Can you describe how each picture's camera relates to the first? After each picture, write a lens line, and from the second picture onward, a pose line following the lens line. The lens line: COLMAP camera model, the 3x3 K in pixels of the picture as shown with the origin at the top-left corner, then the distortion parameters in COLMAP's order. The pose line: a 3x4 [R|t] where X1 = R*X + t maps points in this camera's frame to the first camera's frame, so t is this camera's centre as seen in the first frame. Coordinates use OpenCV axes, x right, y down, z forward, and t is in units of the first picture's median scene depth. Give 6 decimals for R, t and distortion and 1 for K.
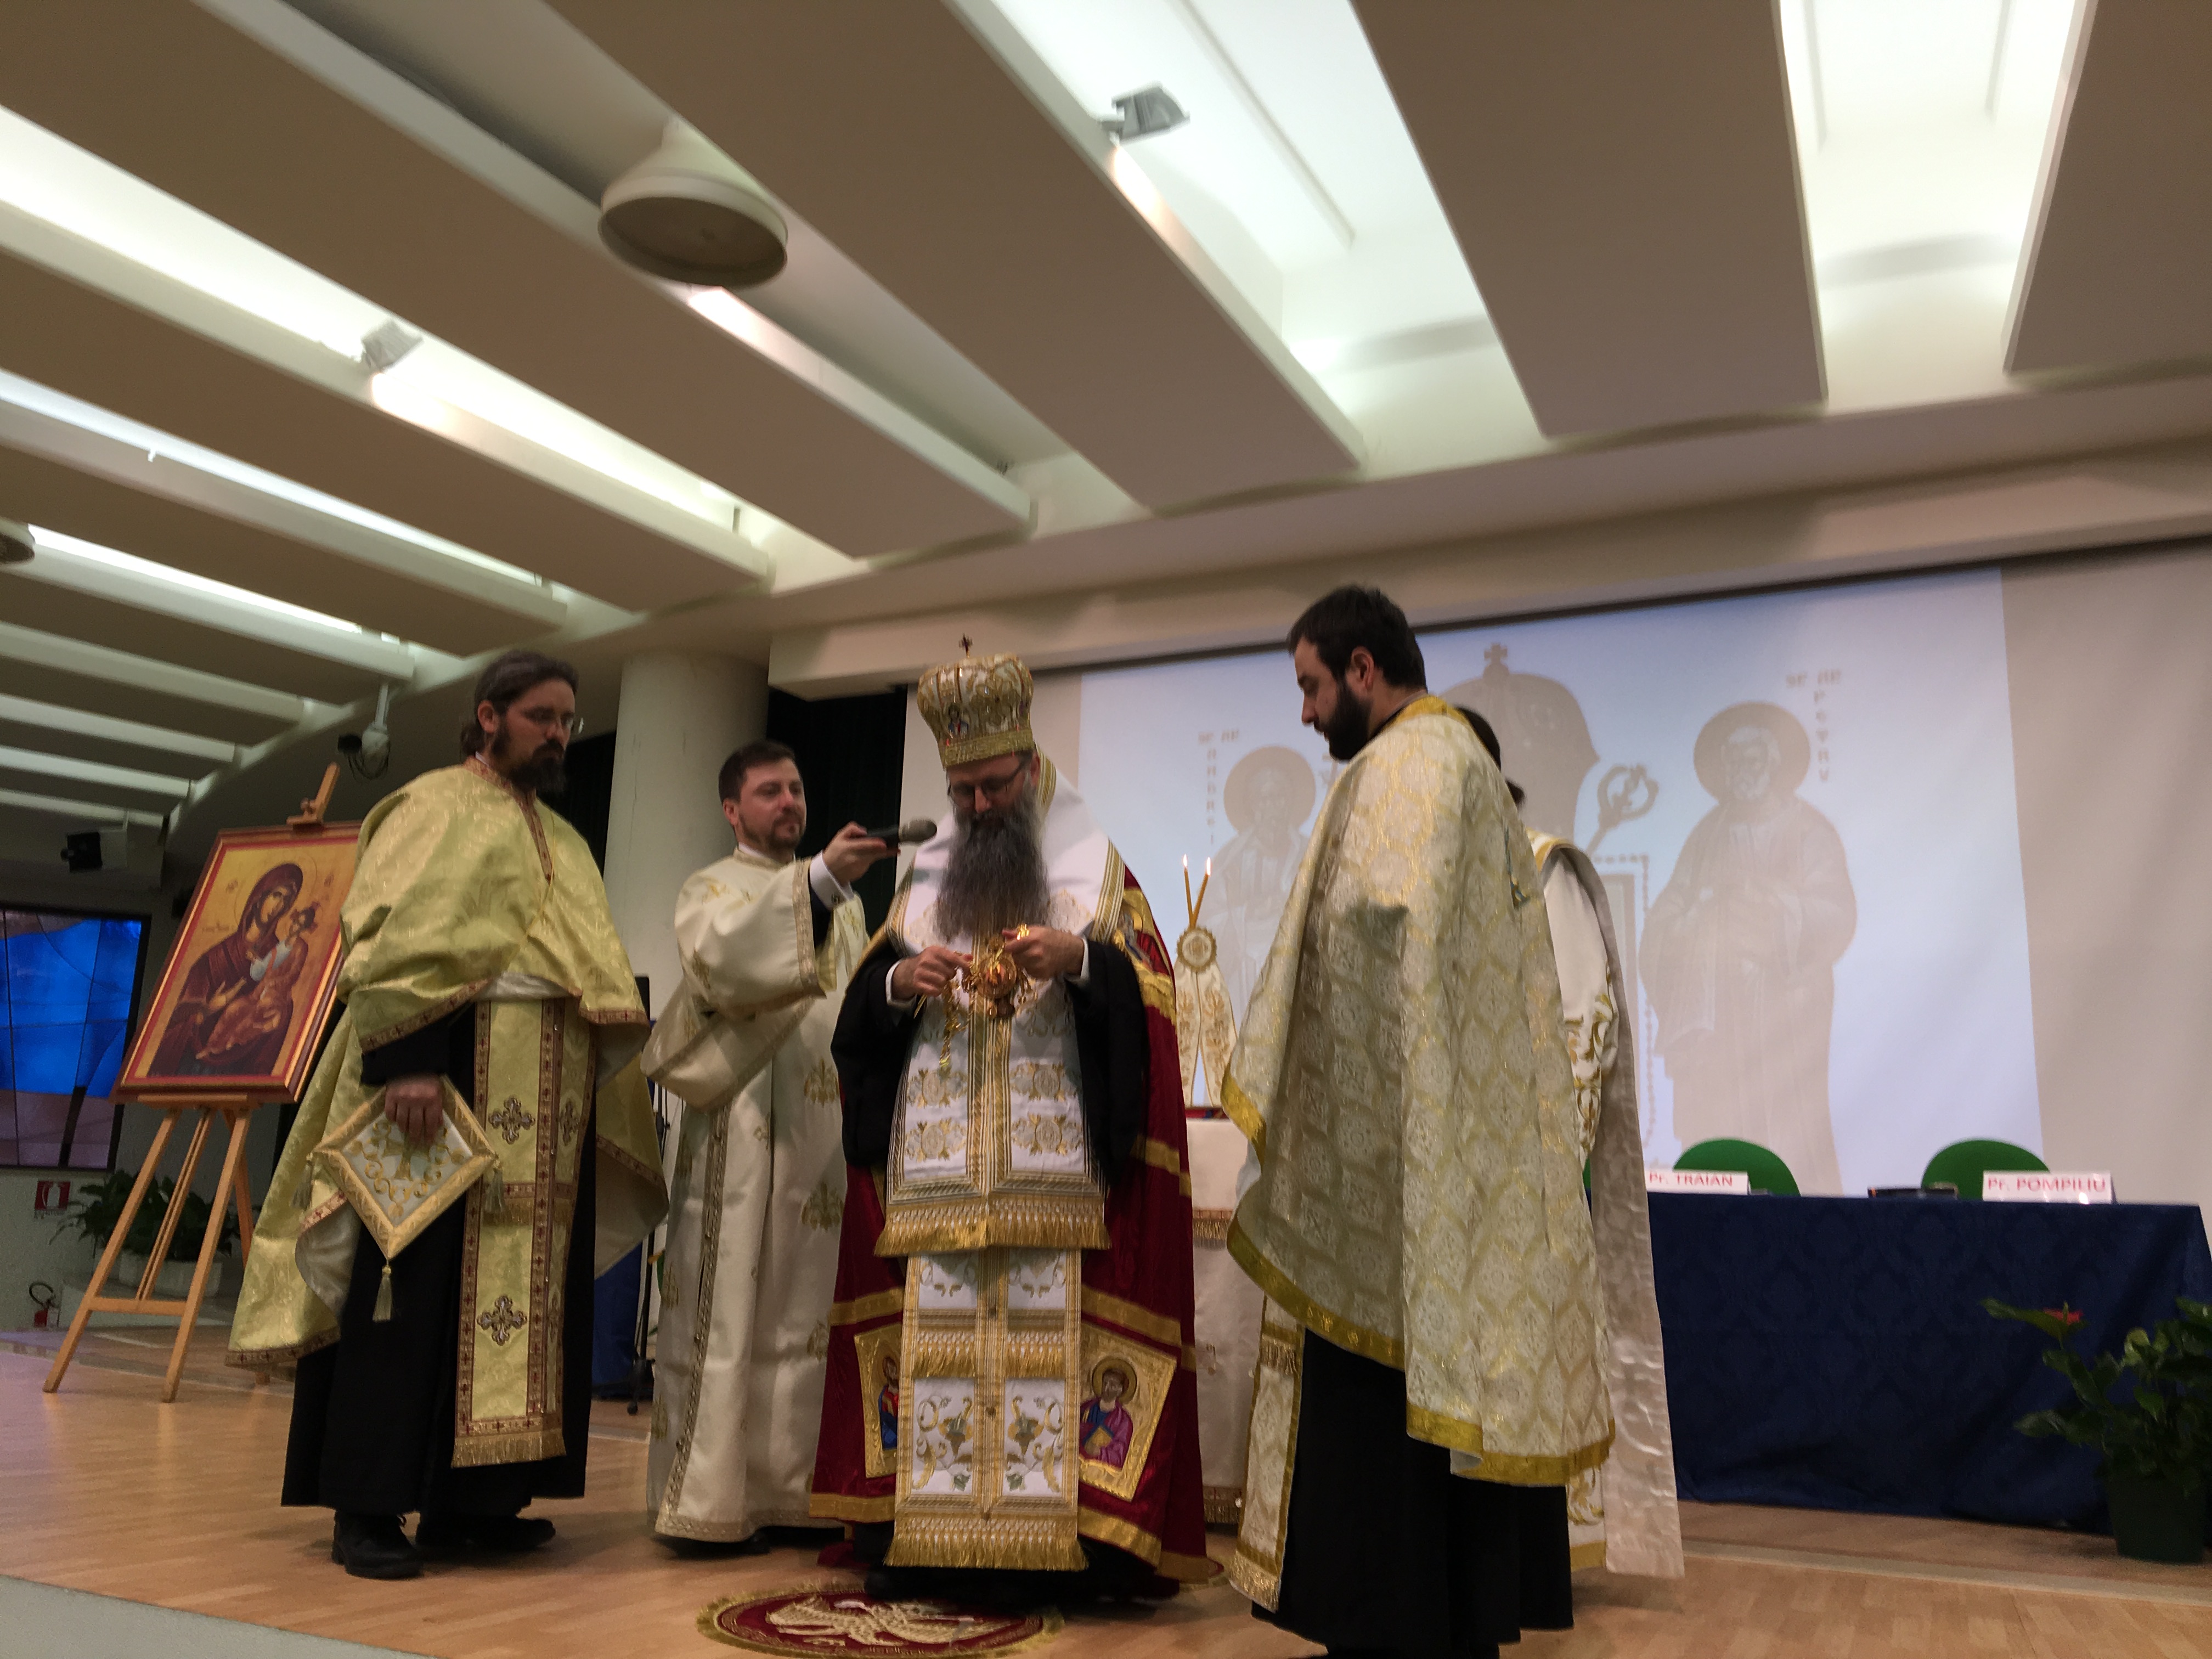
lens RADIAL K [[1872.0, 0, 1120.3], [0, 1872.0, 822.6], [0, 0, 1]] dist [0.083793, -0.110854]
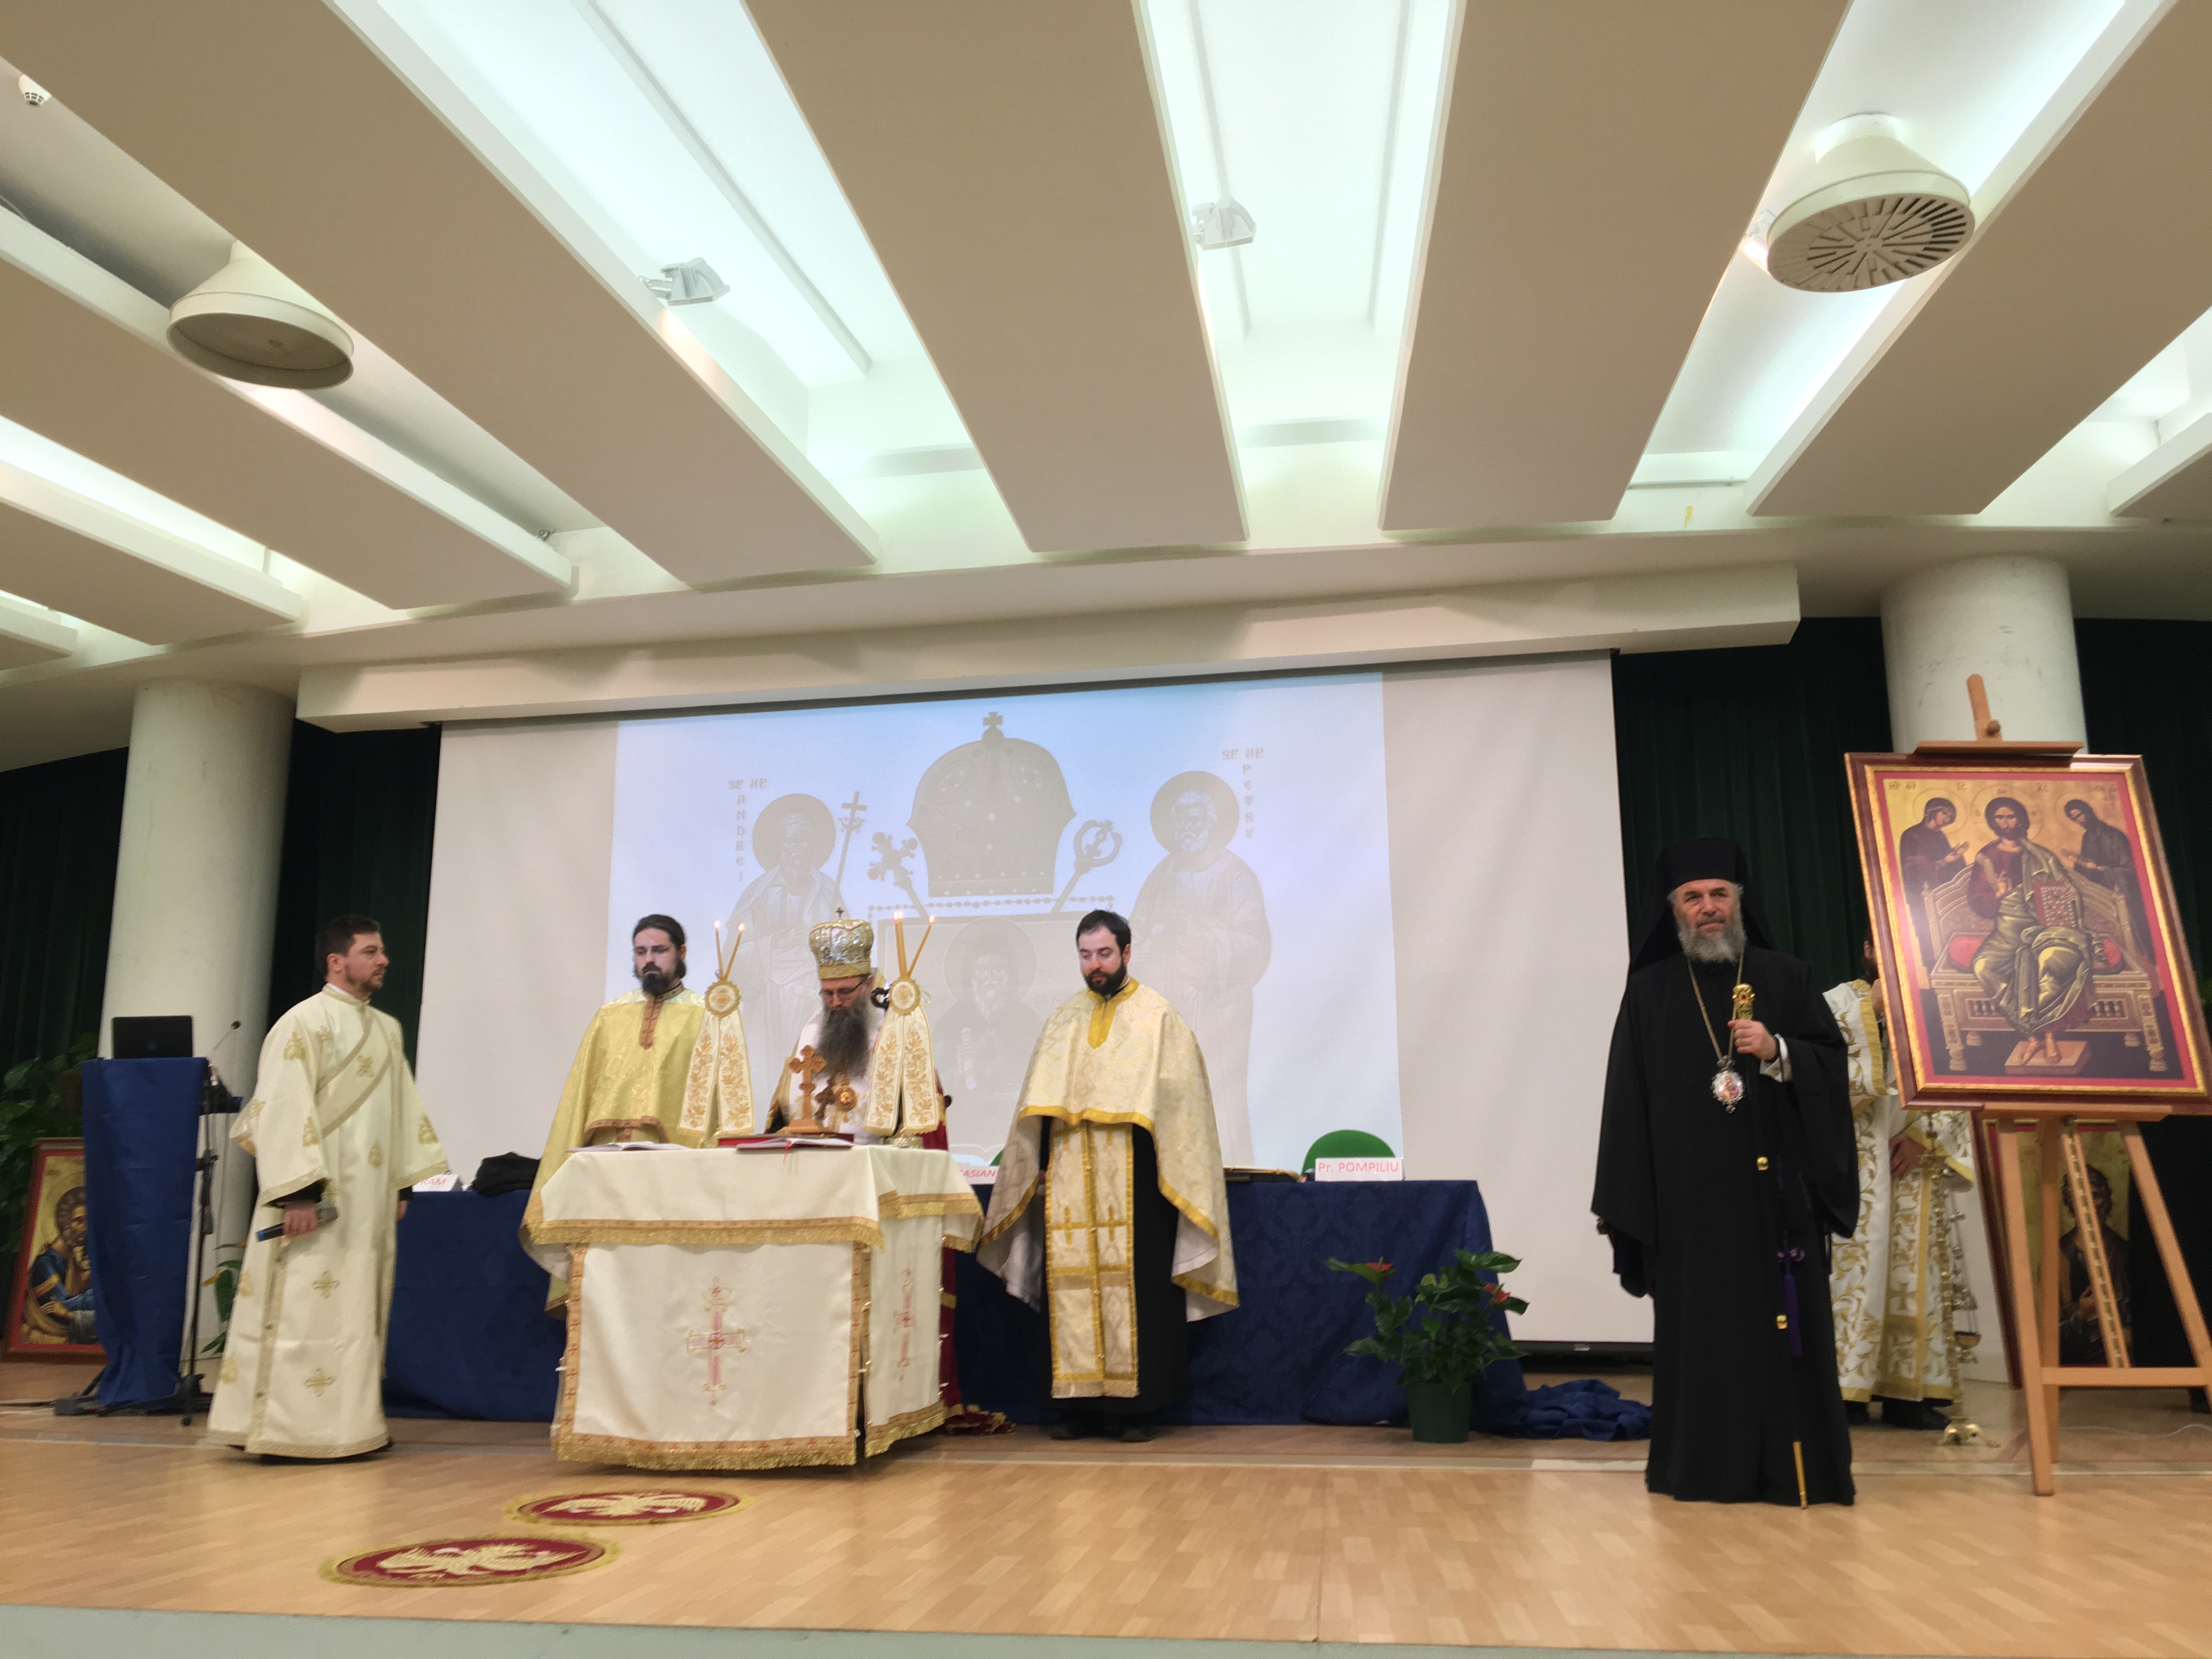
lens RADIAL K [[1872.0, 0, 1120.3], [0, 1872.0, 822.6], [0, 0, 1]] dist [0.083793, -0.110854]
pose [[0.967846, 0.008725, 0.251392, -0.016147], [-0.012052, 0.999859, 0.011697, -0.046029], [-0.251254, -0.014351, 0.967815, -0.162299]]
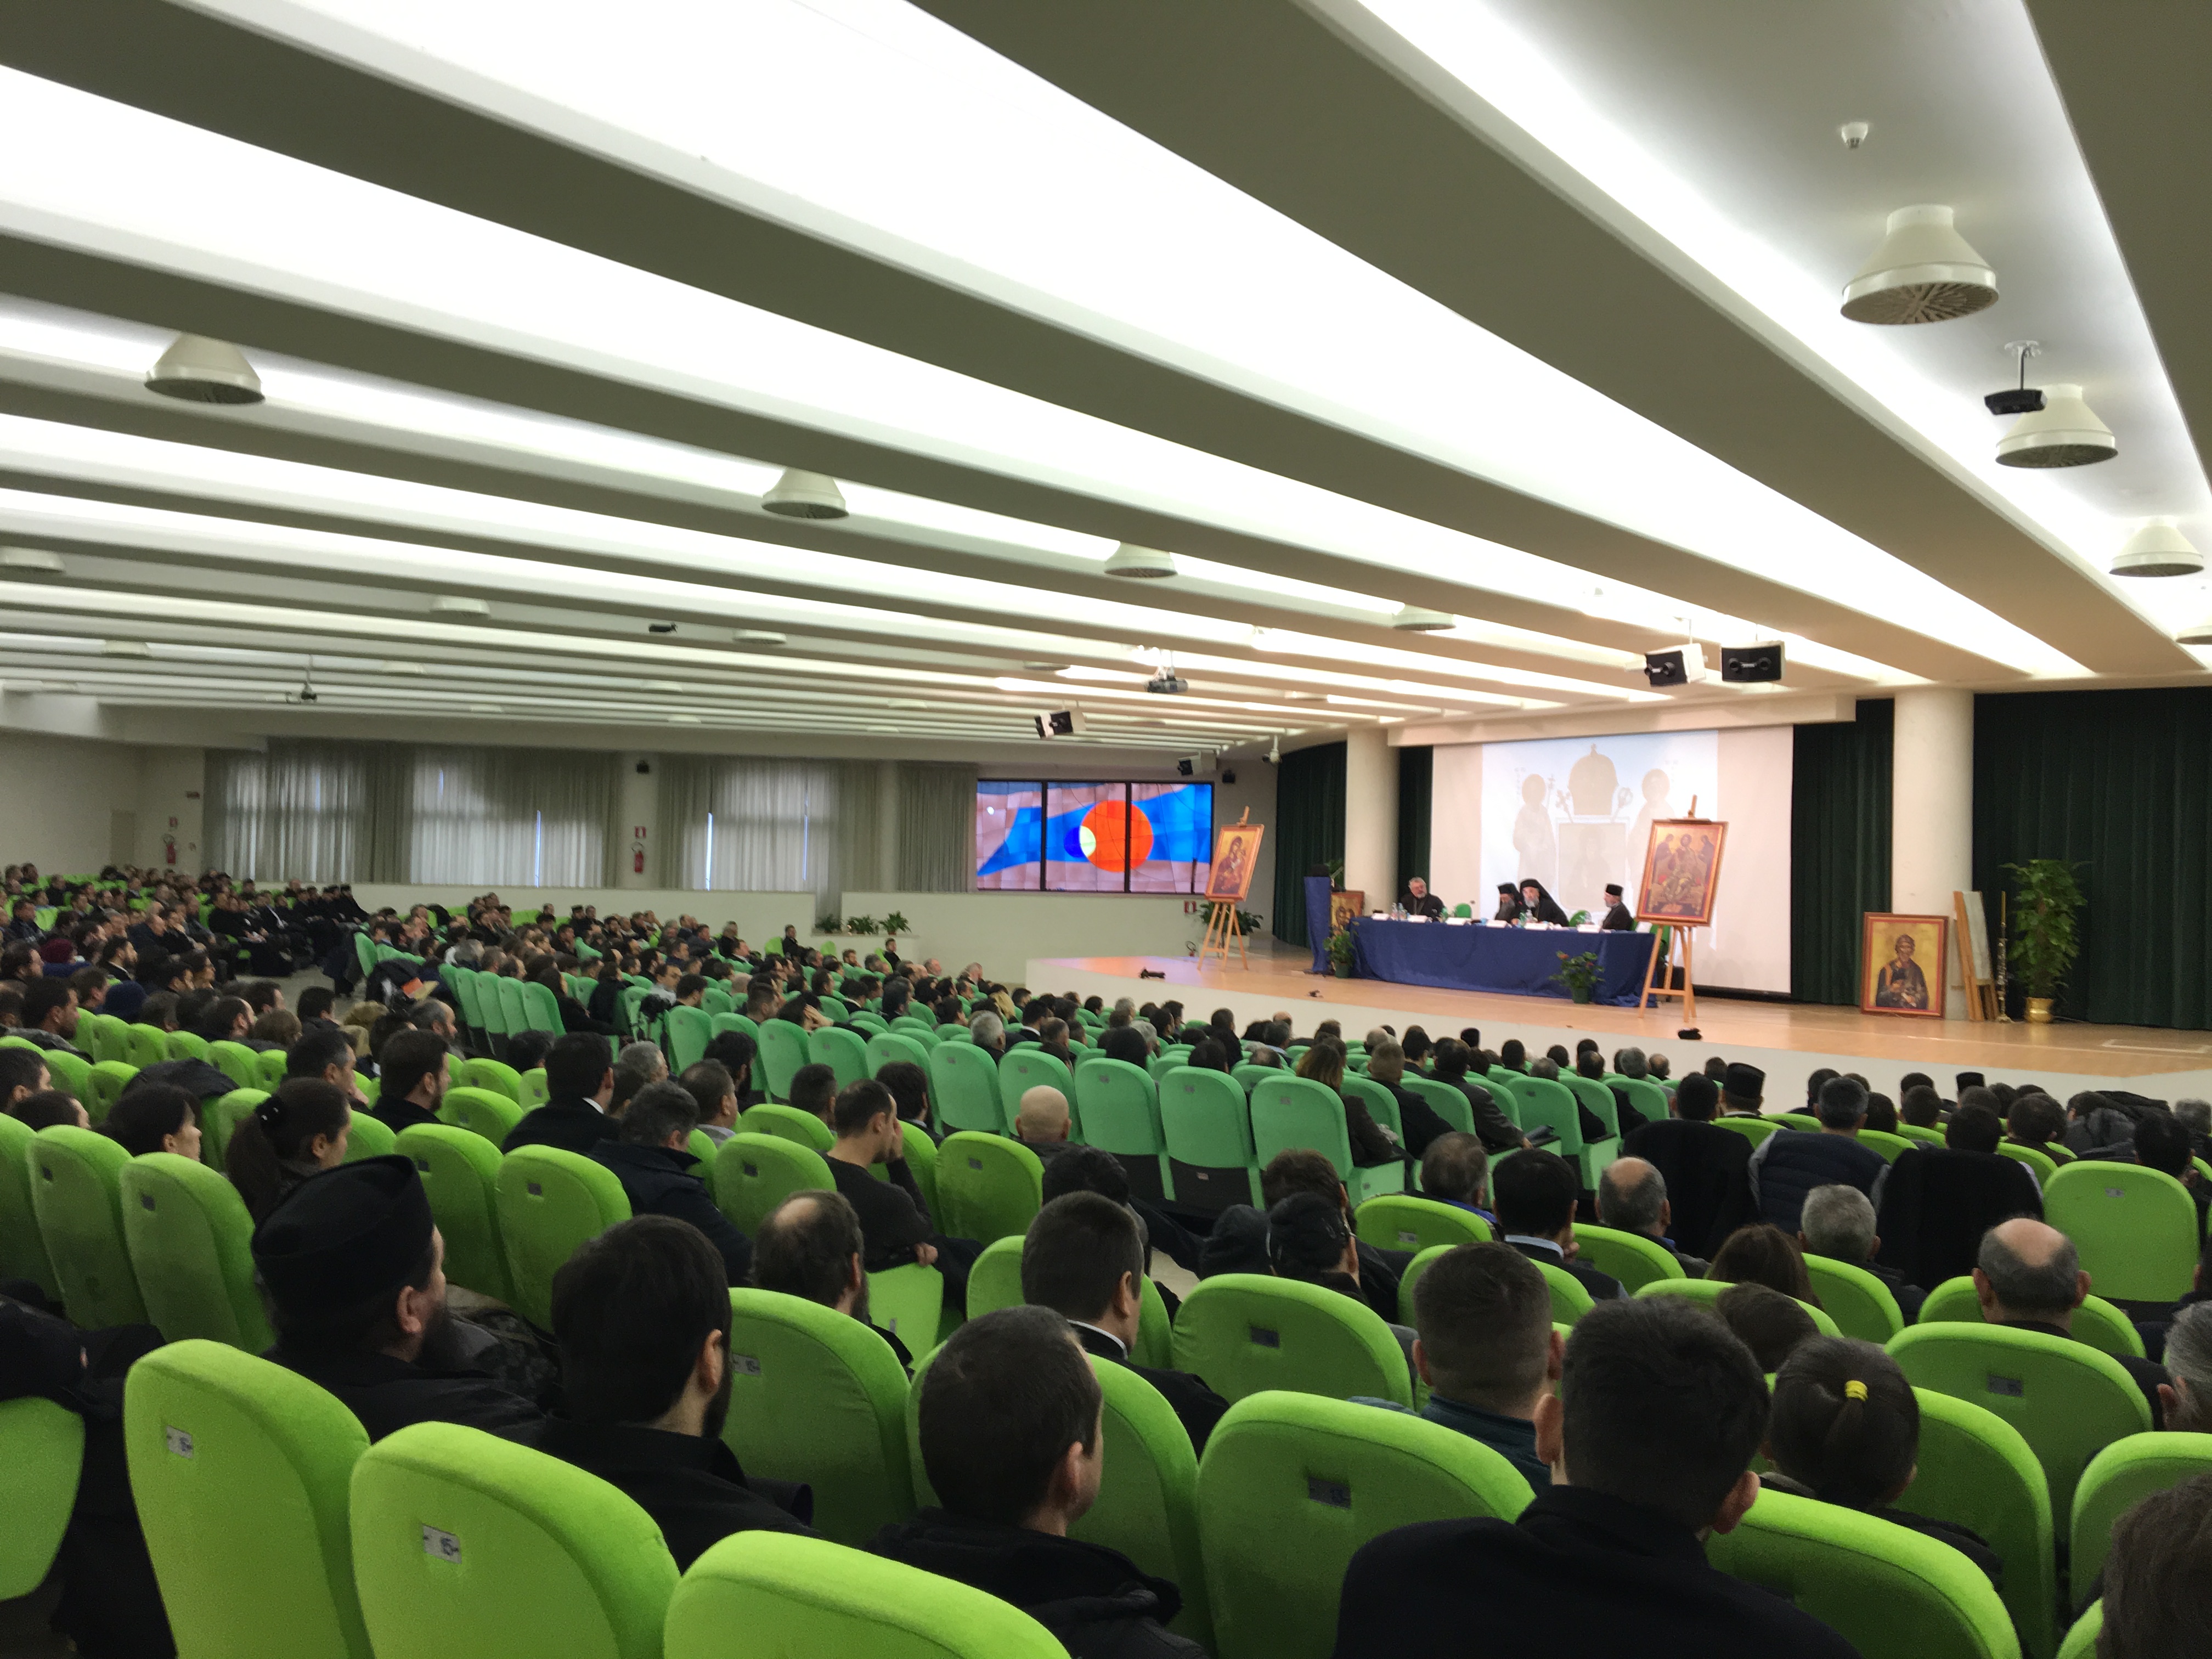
lens RADIAL K [[1839.0, 0, 1012.4], [0, 1839.0, 873.5], [0, 0, 1]] dist [0.004587, 0.230941]
pose [[0.828325, -0.011376, -0.560133, 1.211892], [0.123532, 0.978896, 0.162798, -0.546473], [0.546460, -0.204044, 0.812249, -2.187490]]
